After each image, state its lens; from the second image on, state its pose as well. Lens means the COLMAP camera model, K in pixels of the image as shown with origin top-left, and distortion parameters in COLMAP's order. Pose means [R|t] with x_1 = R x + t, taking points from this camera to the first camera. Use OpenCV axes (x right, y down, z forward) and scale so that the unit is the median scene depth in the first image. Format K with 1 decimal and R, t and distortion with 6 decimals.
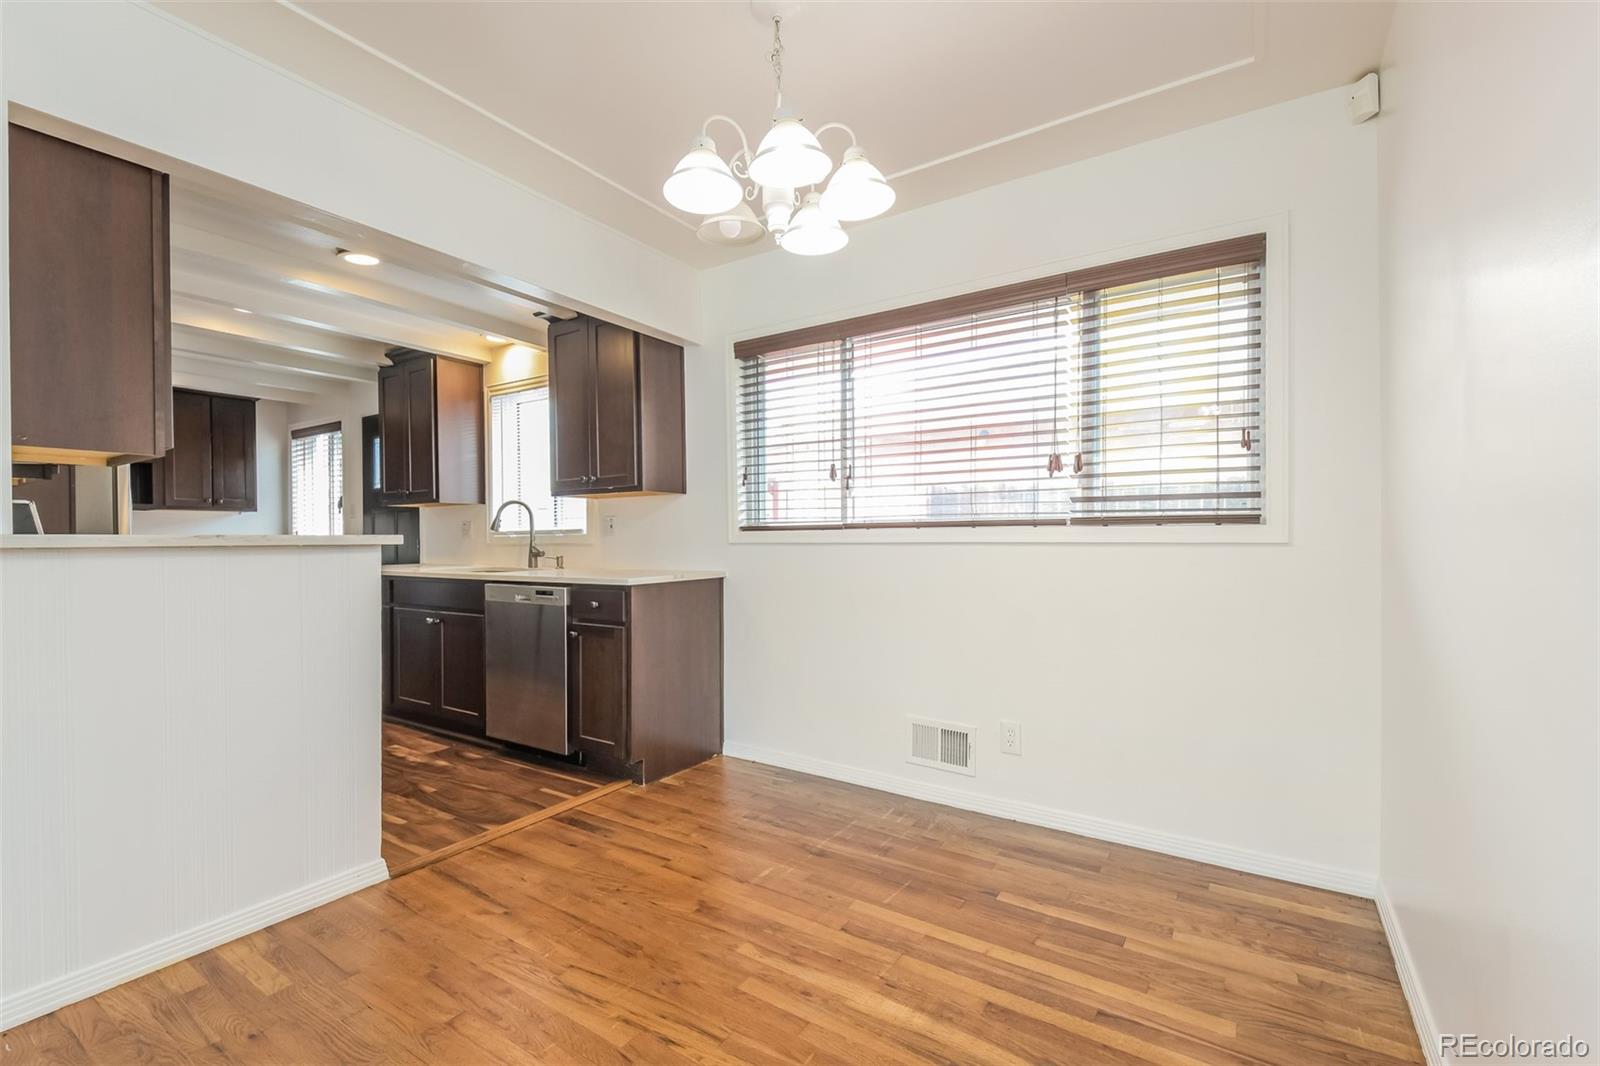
lens RADIAL K [[701.1, 0, 793.8], [0, 701.1, 543.3], [0, 0, 1]] dist [0.004804, -0.000476]
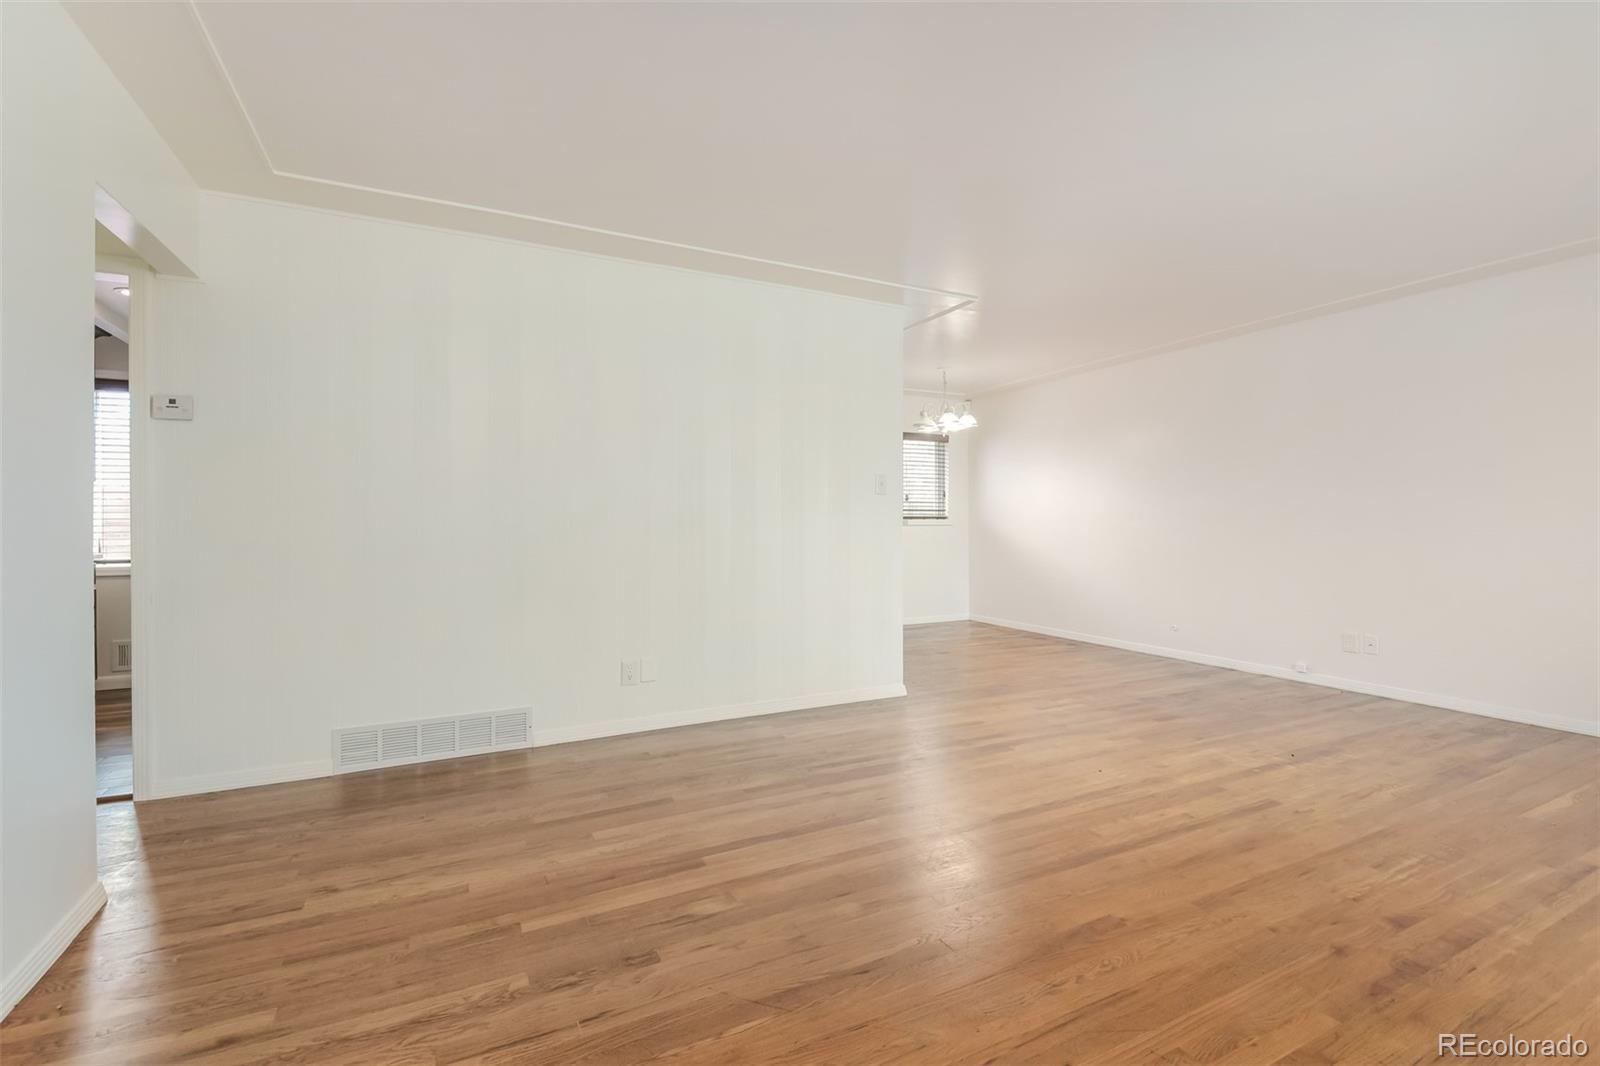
lens RADIAL K [[701.1, 0, 793.8], [0, 701.1, 543.3], [0, 0, 1]] dist [0.004804, -0.000476]
pose [[0.491414, -0.018250, 0.870735, -2.102639], [0.010059, 0.999833, 0.015279, 0.023271], [-0.870868, 0.001251, 0.491516, -0.012544]]
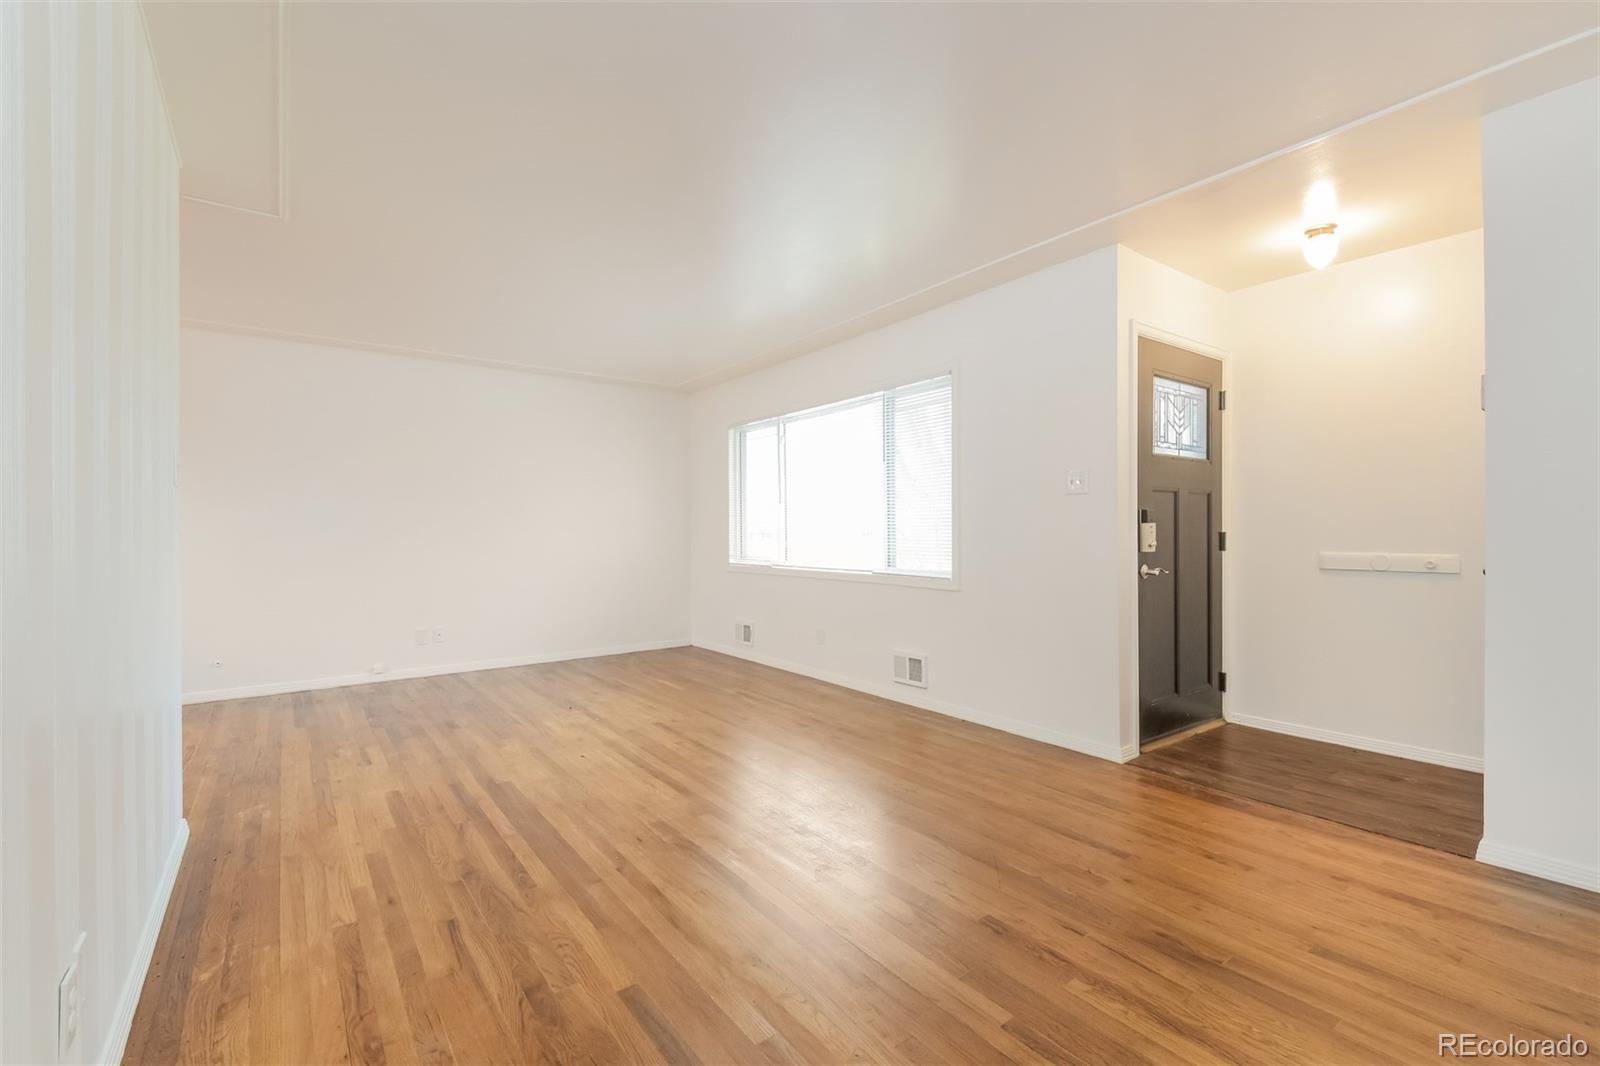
lens RADIAL K [[694.3, 0, 798.4], [0, 694.3, 528.3], [0, 0, 1]] dist [0.023982, -0.000306]
pose [[-0.940970, 0.018222, 0.337999, -1.696827], [0.023479, 0.999659, 0.011472, -0.003186], [-0.337674, 0.018730, -0.941077, 1.110022]]
